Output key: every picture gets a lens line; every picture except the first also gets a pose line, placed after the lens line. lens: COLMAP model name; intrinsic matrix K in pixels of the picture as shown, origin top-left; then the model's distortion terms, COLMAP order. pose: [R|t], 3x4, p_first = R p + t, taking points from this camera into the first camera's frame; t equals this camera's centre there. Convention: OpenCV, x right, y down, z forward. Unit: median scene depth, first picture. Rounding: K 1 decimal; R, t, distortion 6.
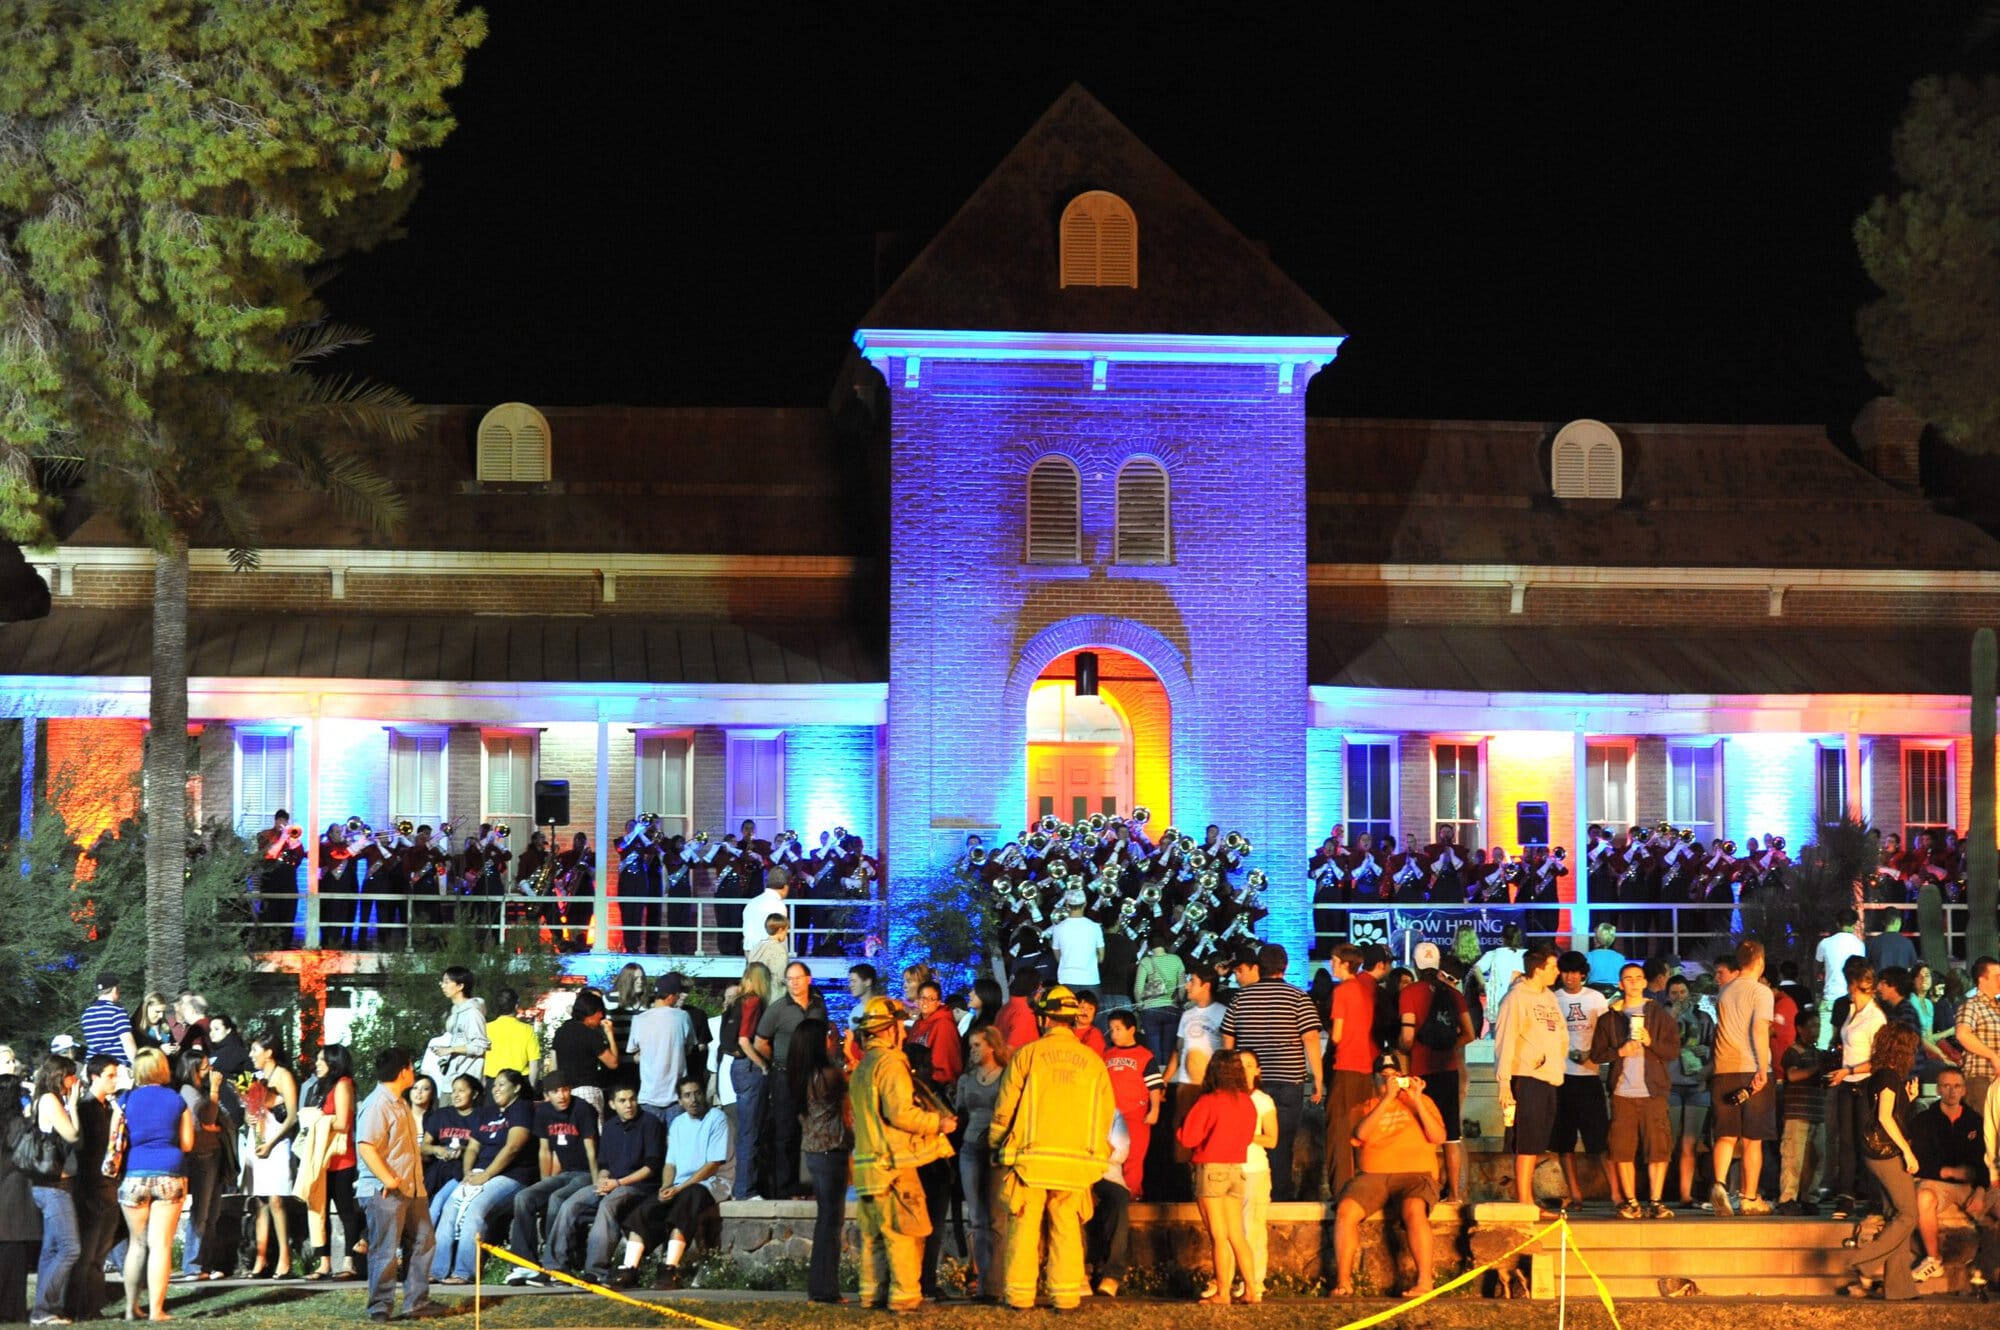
lens RADIAL K [[5340.1, 0, 998.3], [0, 5340.1, 664.1], [0, 0, 1]] dist [0.017649, 0.000000]
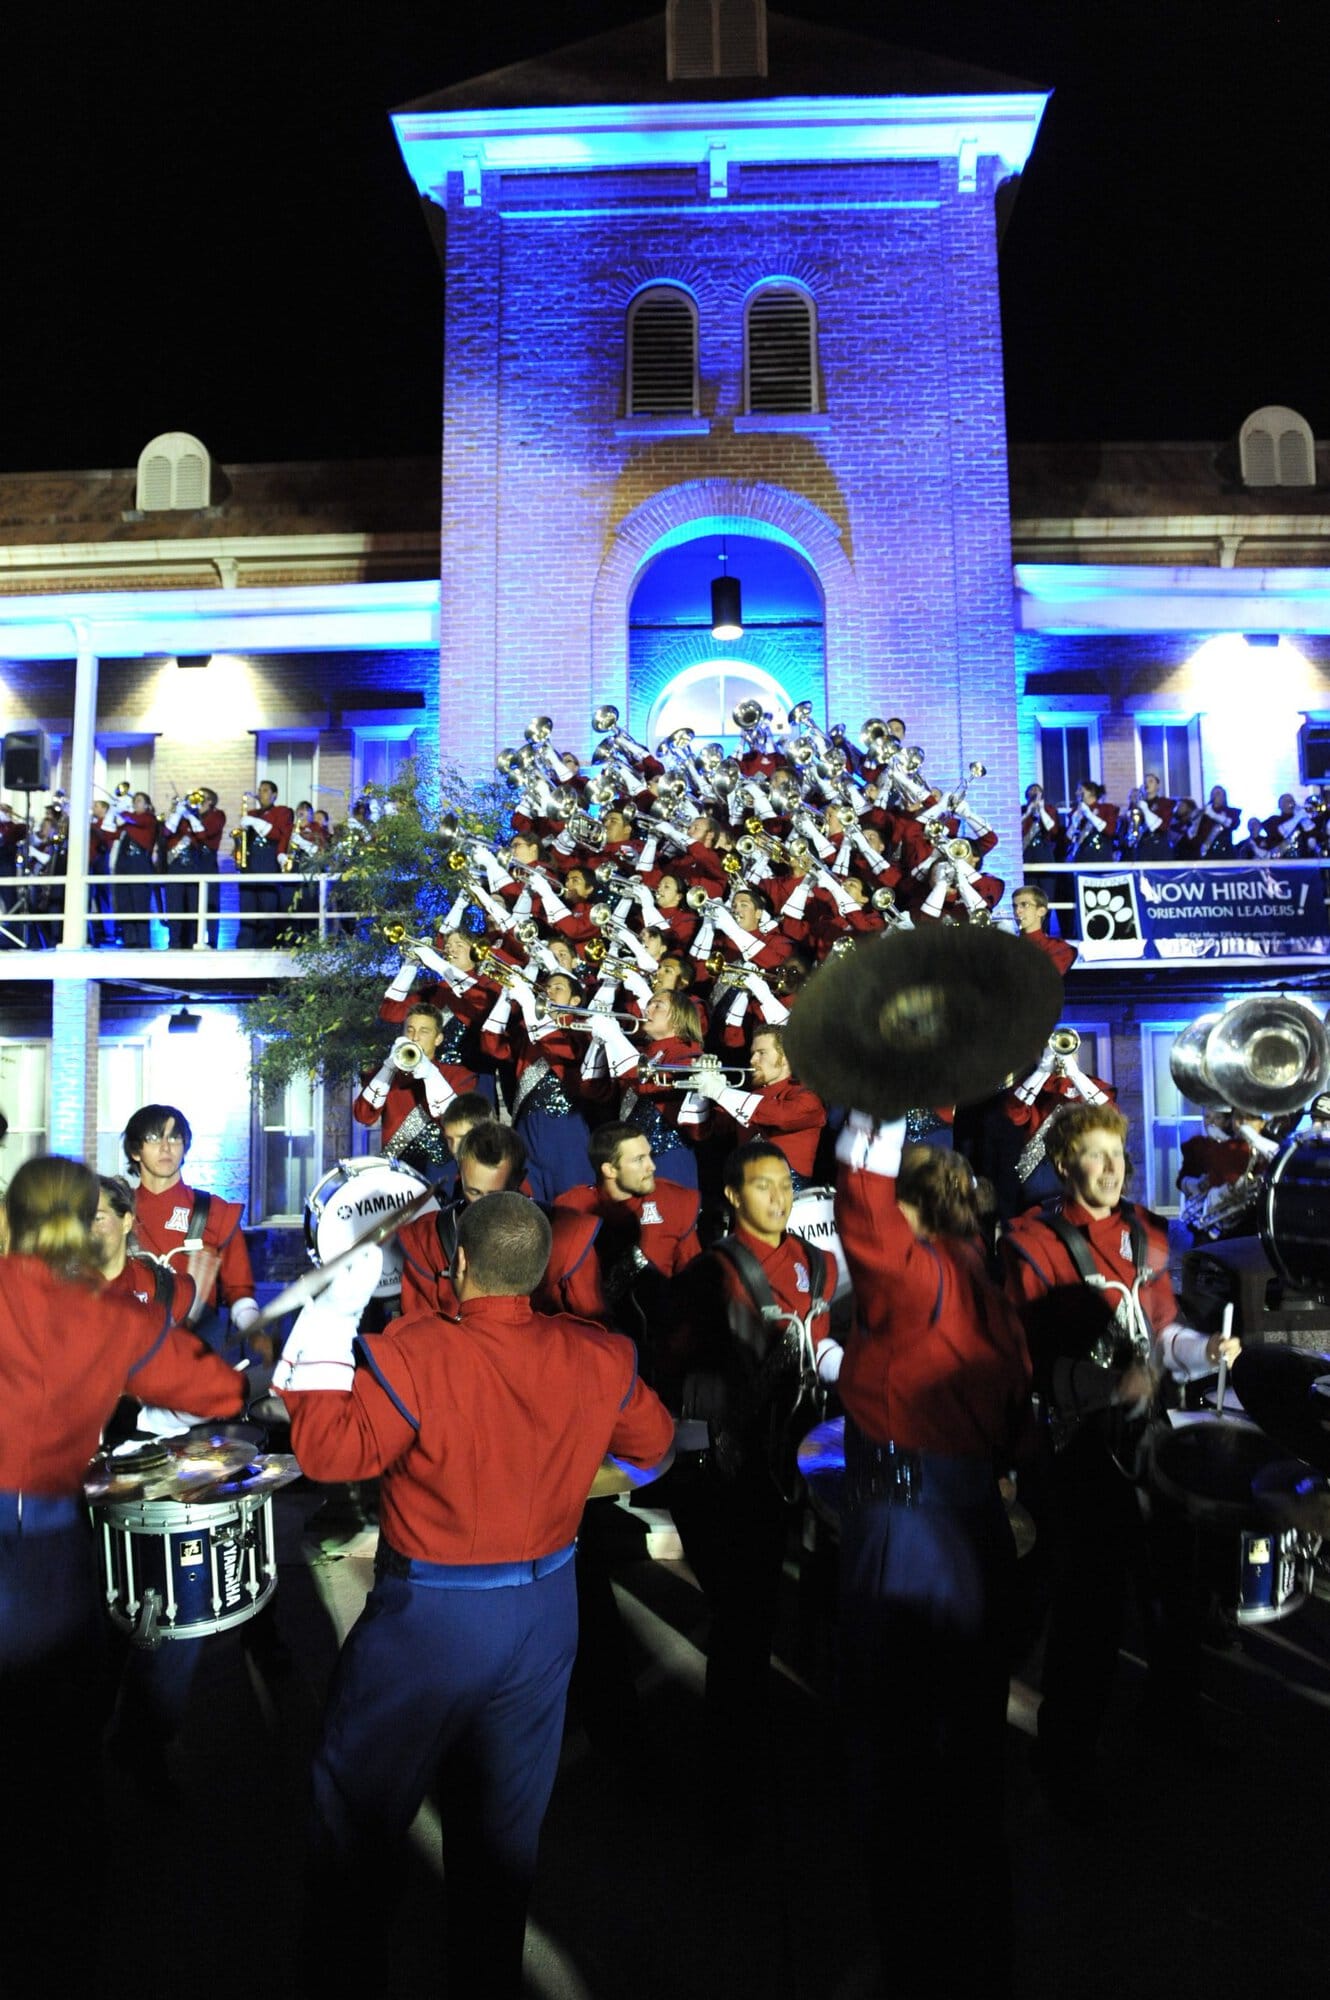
lens RADIAL K [[1351.0, 0, 689.6], [0, 1351.0, 979.5], [0, 0, 1]] dist [-0.043311, -0.008760]
pose [[0.992627, -0.022084, -0.119182, 0.034773], [0.021405, 0.999747, -0.006978, 0.060900], [0.119306, 0.004375, 0.992848, 0.812681]]
